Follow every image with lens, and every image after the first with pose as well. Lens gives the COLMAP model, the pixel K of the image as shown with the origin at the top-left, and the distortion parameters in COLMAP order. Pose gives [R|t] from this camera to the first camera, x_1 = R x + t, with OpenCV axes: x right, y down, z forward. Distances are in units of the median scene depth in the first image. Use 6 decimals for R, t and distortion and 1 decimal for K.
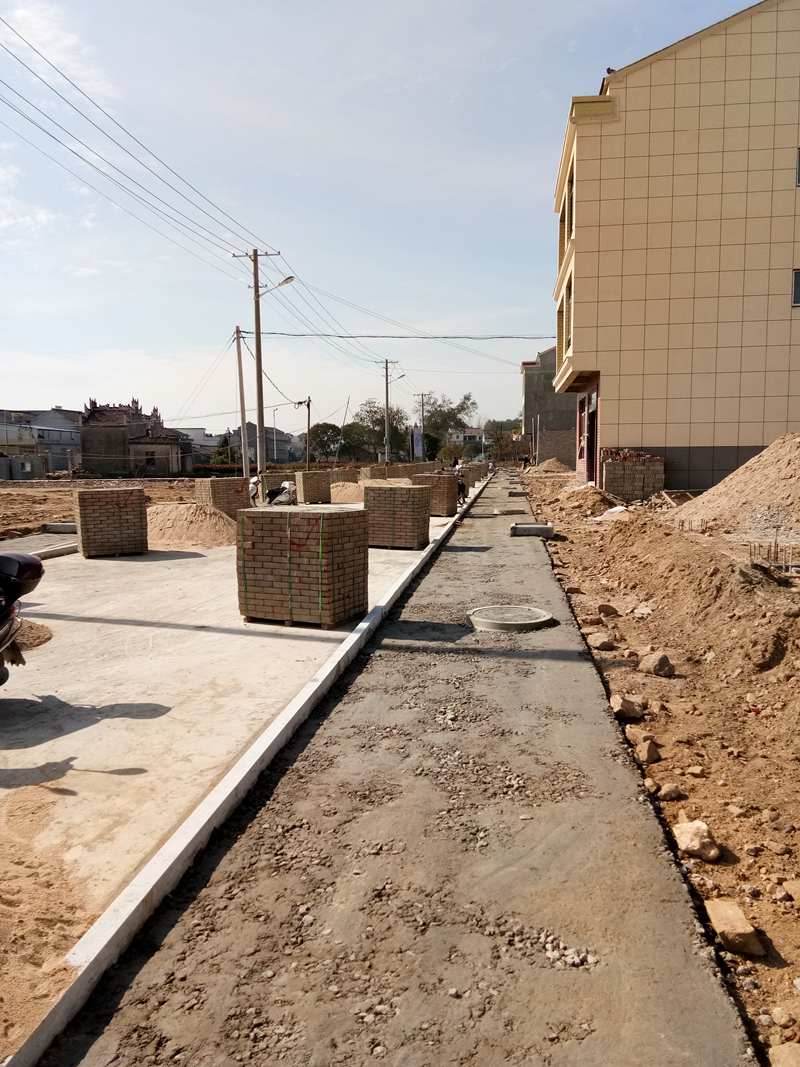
lens RADIAL K [[804.1, 0, 399.6], [0, 804.1, 535.0], [0, 0, 1]] dist [-0.011423, -0.005298]
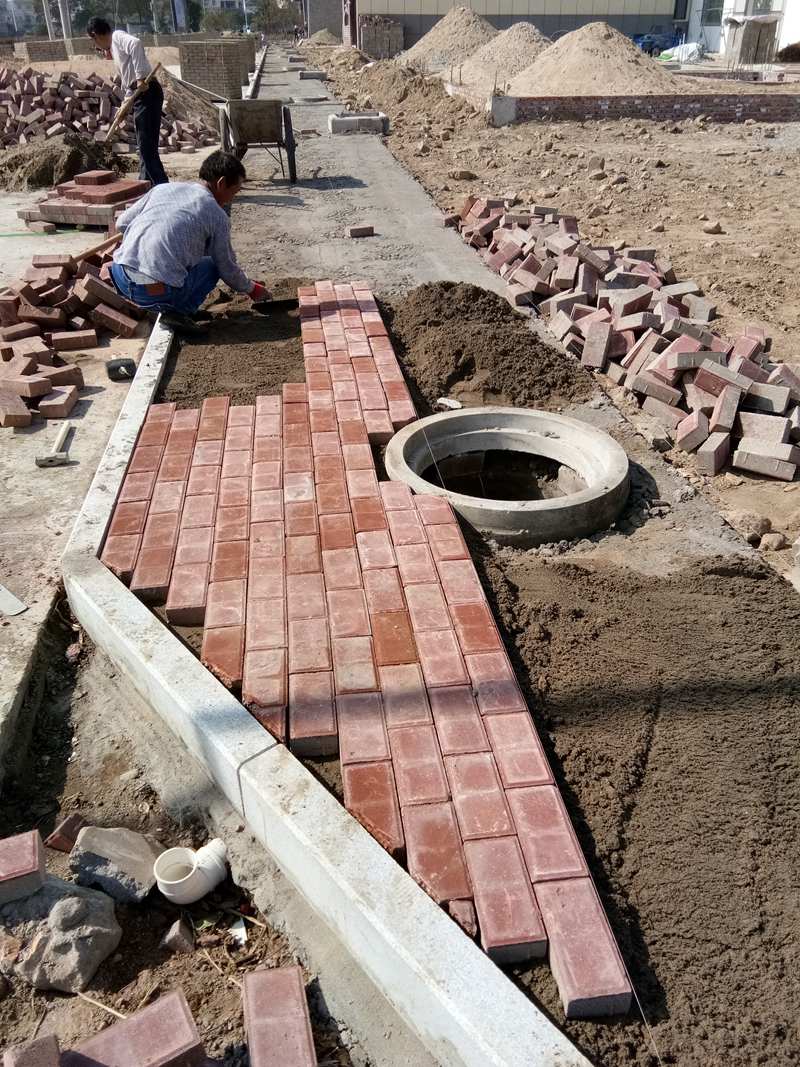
lens RADIAL K [[804.1, 0, 399.2], [0, 804.1, 532.2], [0, 0, 1]] dist [-0.011423, -0.005298]
pose [[0.964460, -0.129110, 0.230537, -0.098196], [0.012528, 0.893853, 0.448185, 0.062746], [-0.263931, -0.429368, 0.863703, -0.511499]]
